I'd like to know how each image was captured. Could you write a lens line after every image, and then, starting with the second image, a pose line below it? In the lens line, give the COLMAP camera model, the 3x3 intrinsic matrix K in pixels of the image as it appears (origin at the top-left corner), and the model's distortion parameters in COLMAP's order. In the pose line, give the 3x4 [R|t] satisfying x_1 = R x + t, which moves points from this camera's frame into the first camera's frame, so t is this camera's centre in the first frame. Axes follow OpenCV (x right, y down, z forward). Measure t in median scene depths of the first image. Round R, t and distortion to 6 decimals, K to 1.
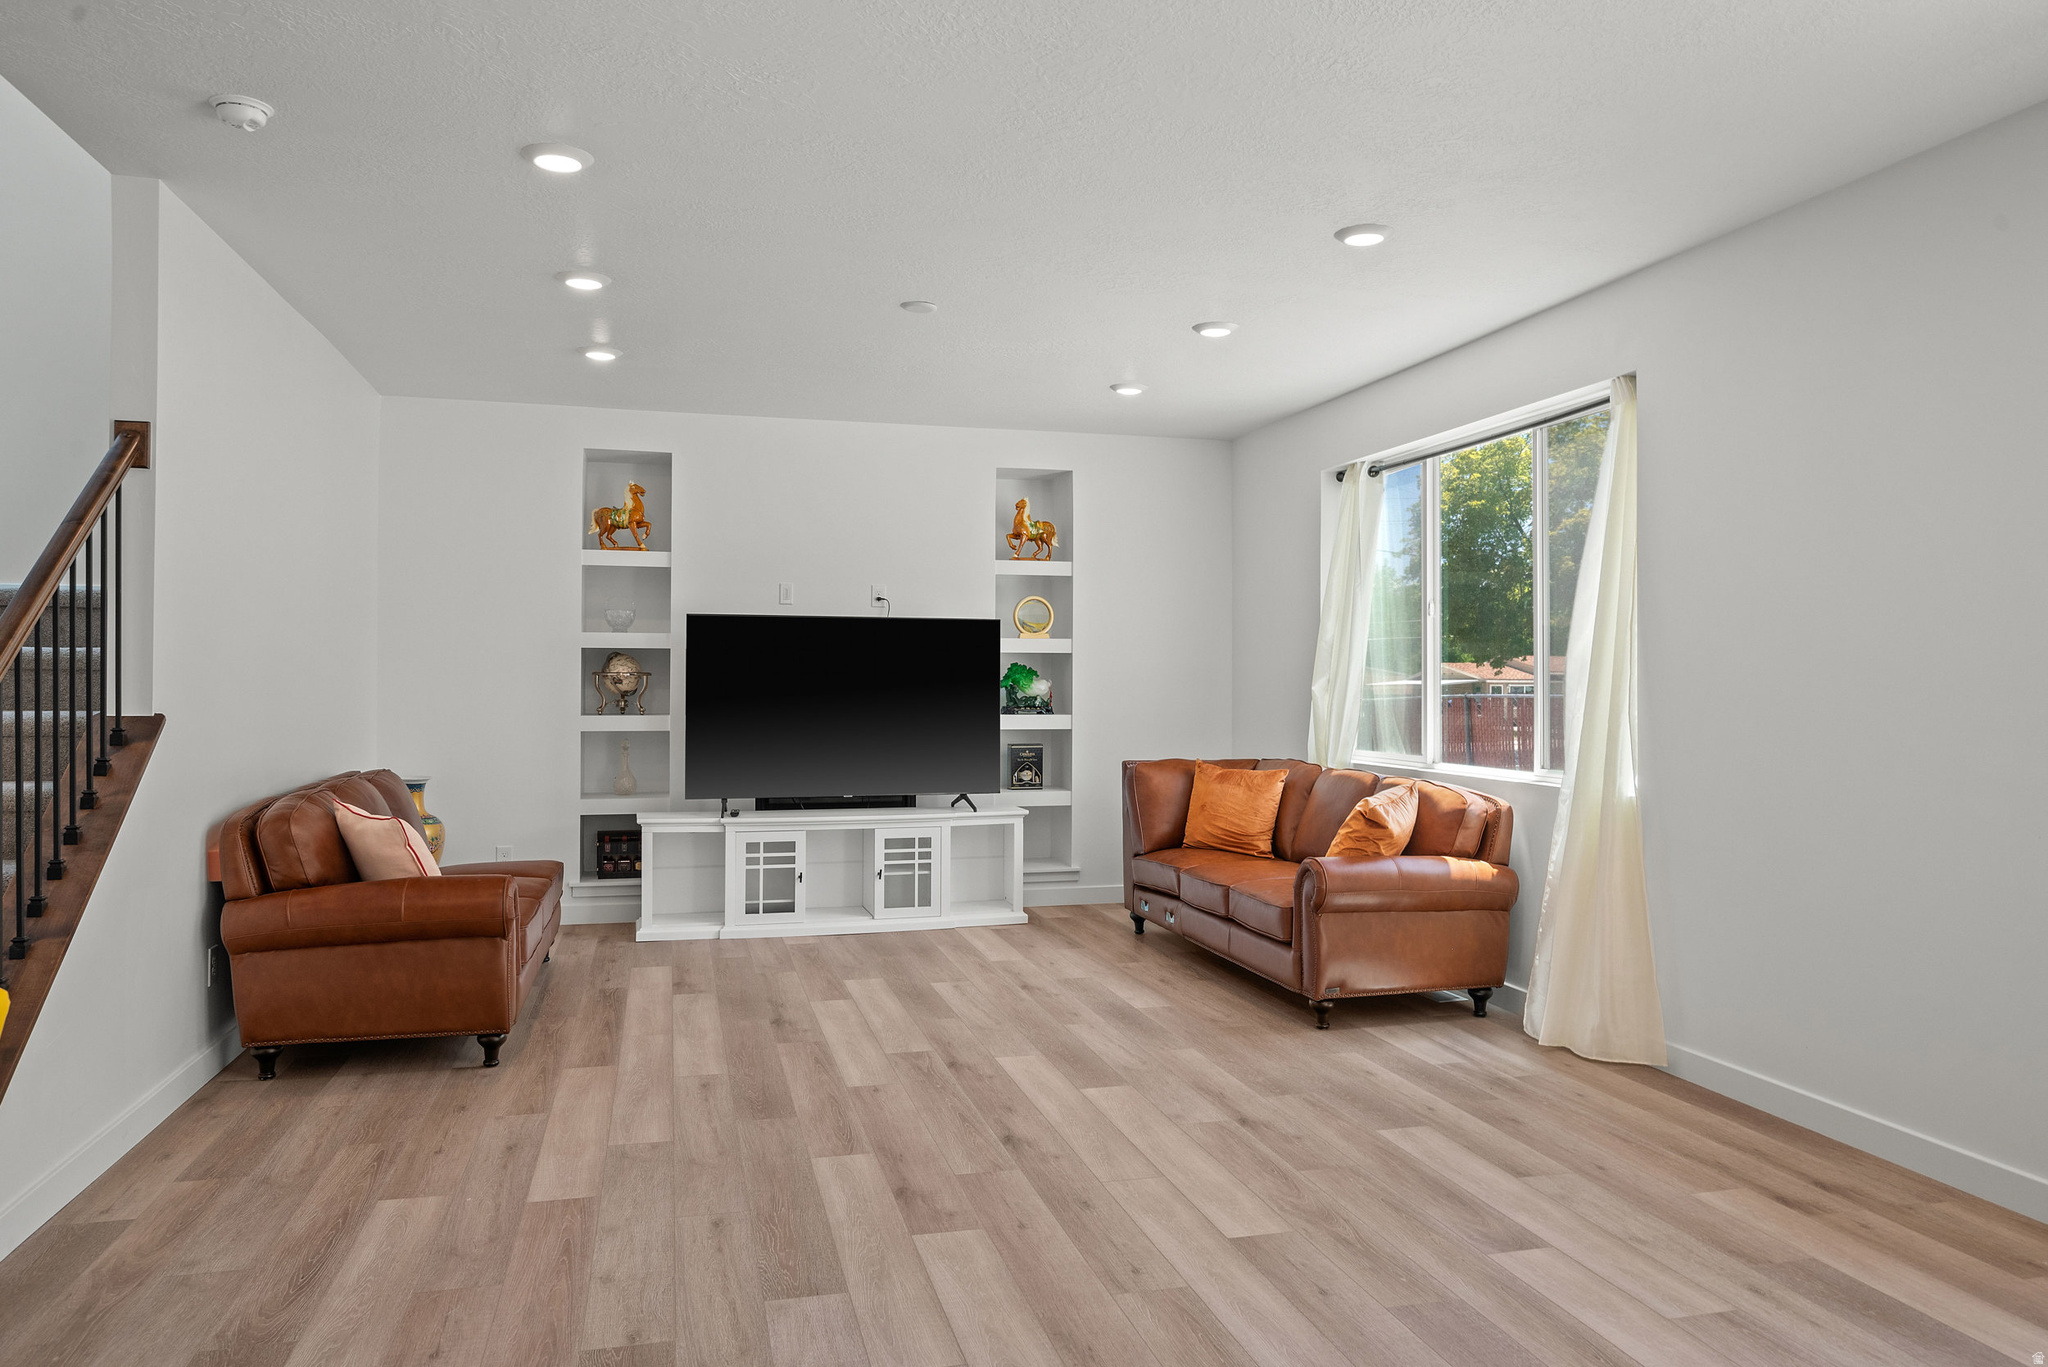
lens RADIAL K [[1393.0, 0, 1014.7], [0, 1393.0, 668.0], [0, 0, 1]] dist [0.002480, -0.002893]
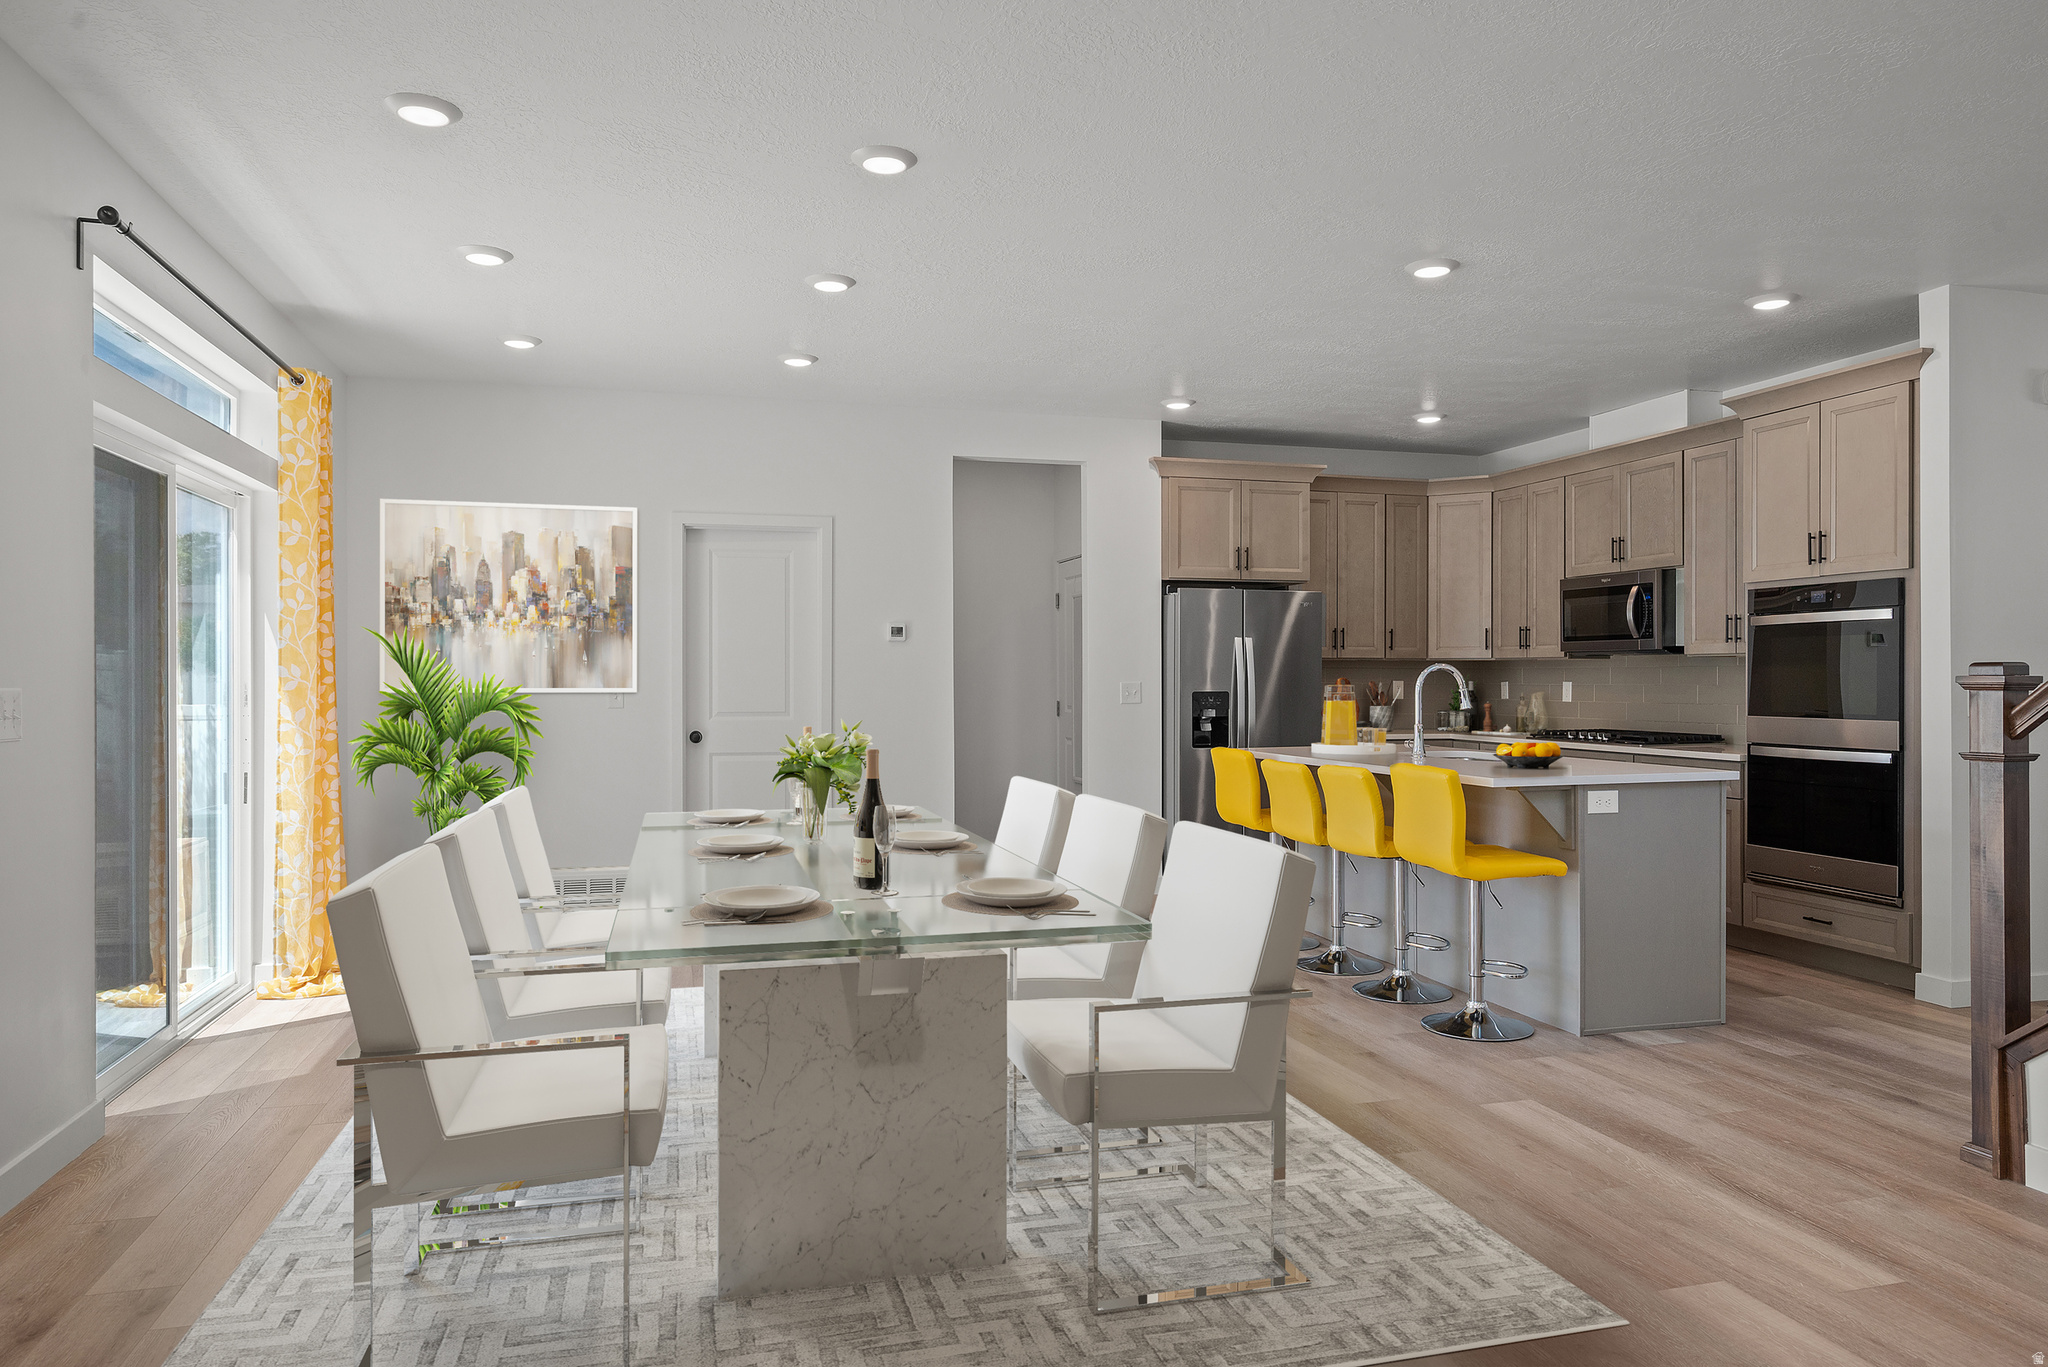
lens RADIAL K [[1302.8, 0, 1033.7], [0, 1302.8, 676.7], [0, 0, 1]] dist [-0.002313, 0.004279]
pose [[-0.999617, -0.004085, -0.027387, 0.049316], [-0.003738, 0.999912, -0.012735, 0.024203], [0.027437, -0.012628, -0.999544, 1.105449]]
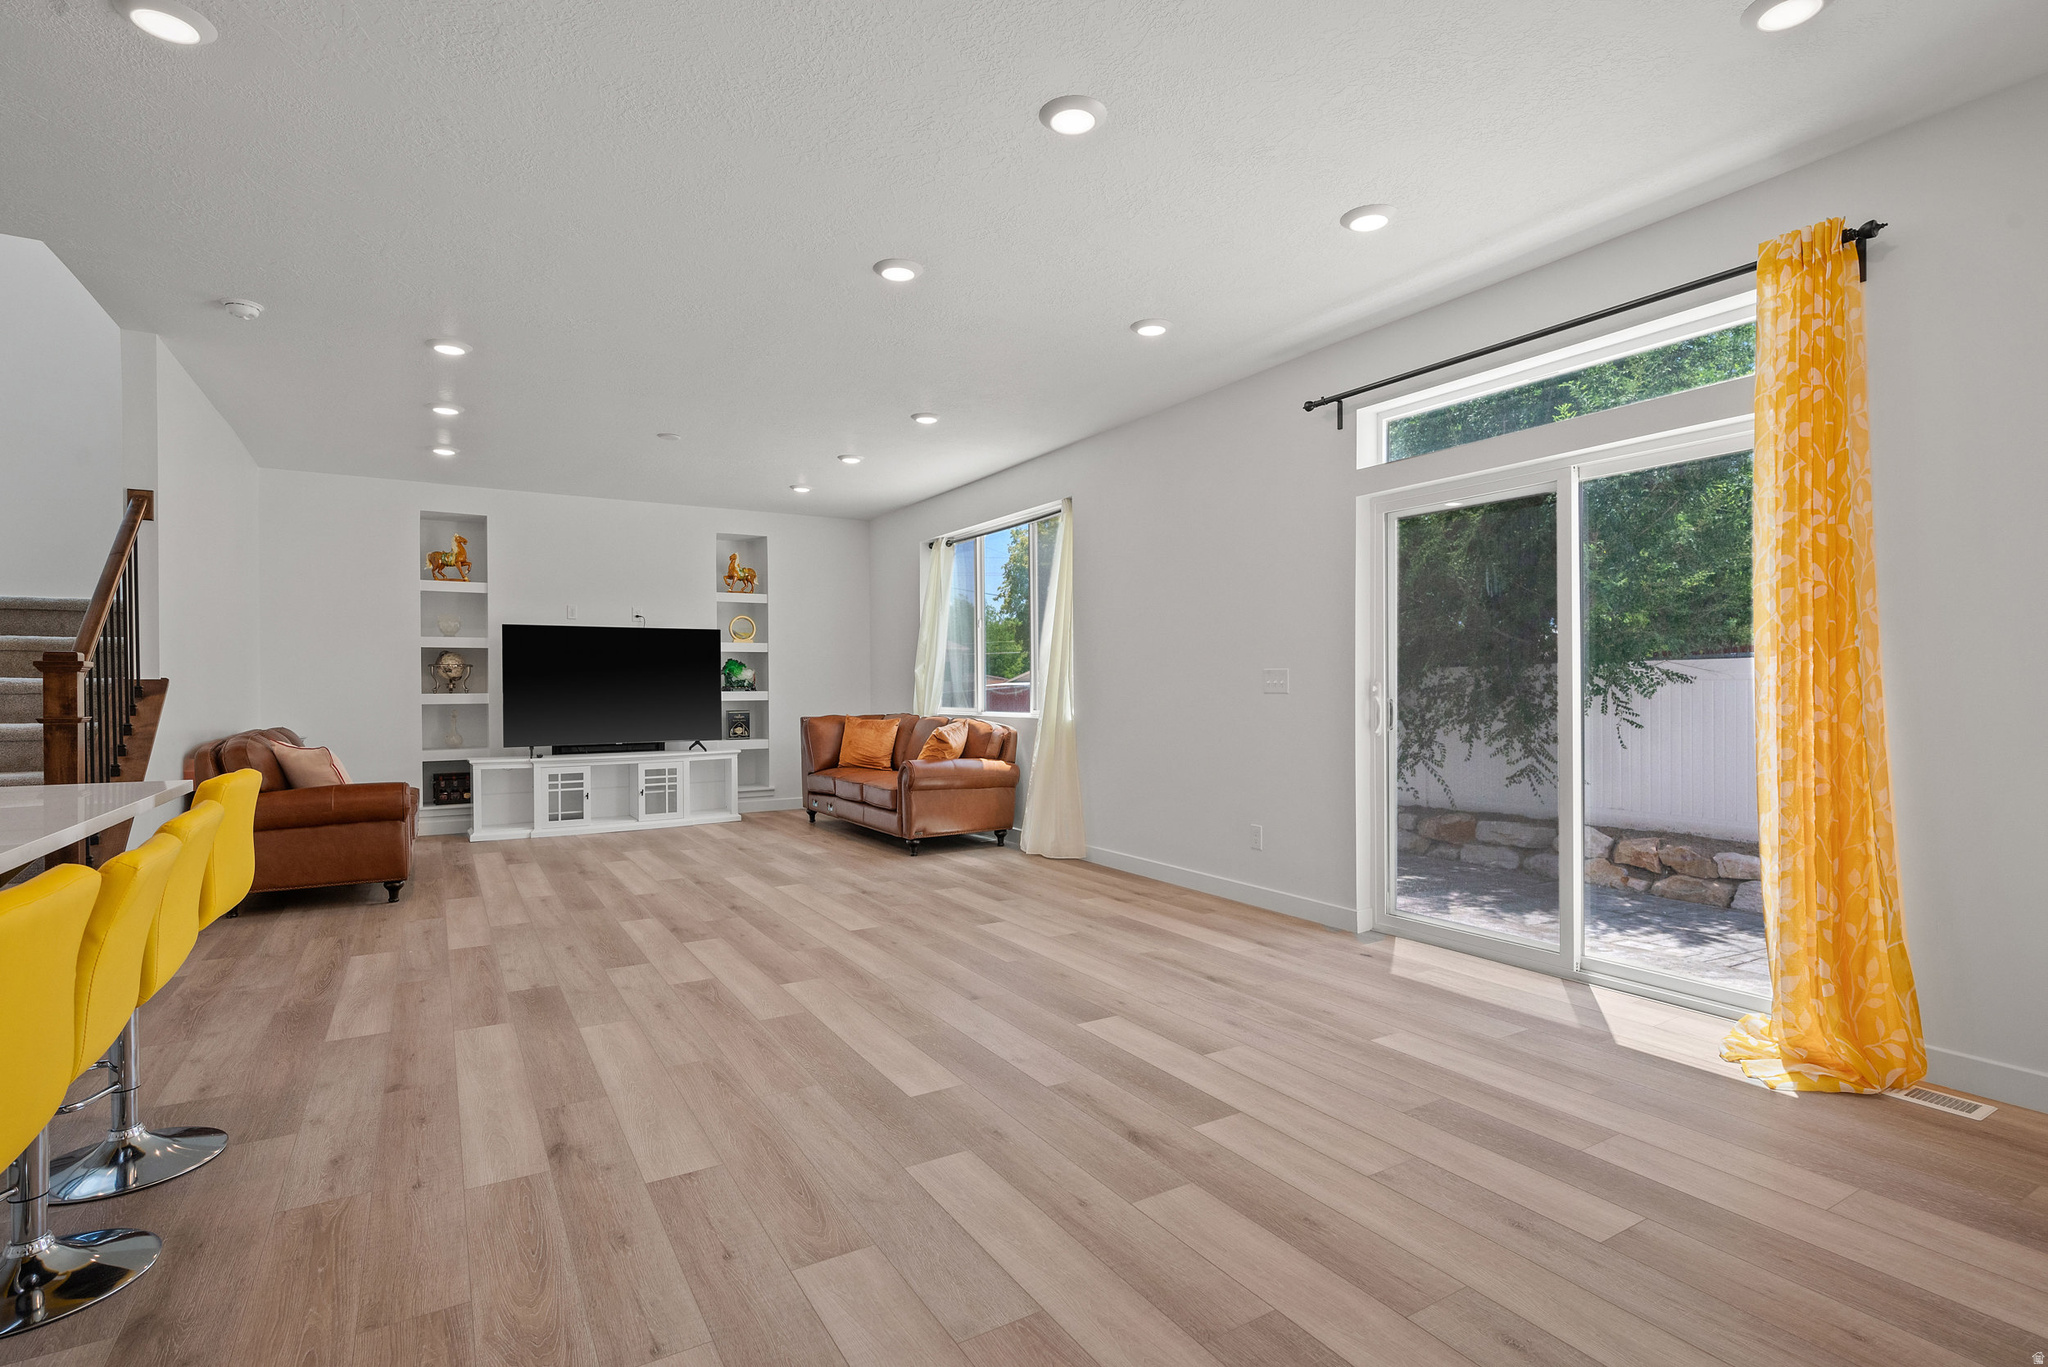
lens RADIAL K [[1018.2, 0, 1027.2], [0, 1018.2, 692.7], [0, 0, 1]] dist [0.008398, -0.001055]
pose [[0.958724, -0.011709, 0.284099, -0.008315], [0.007701, 0.999855, 0.015219, 0.028641], [-0.284236, -0.012403, 0.958674, -0.274293]]
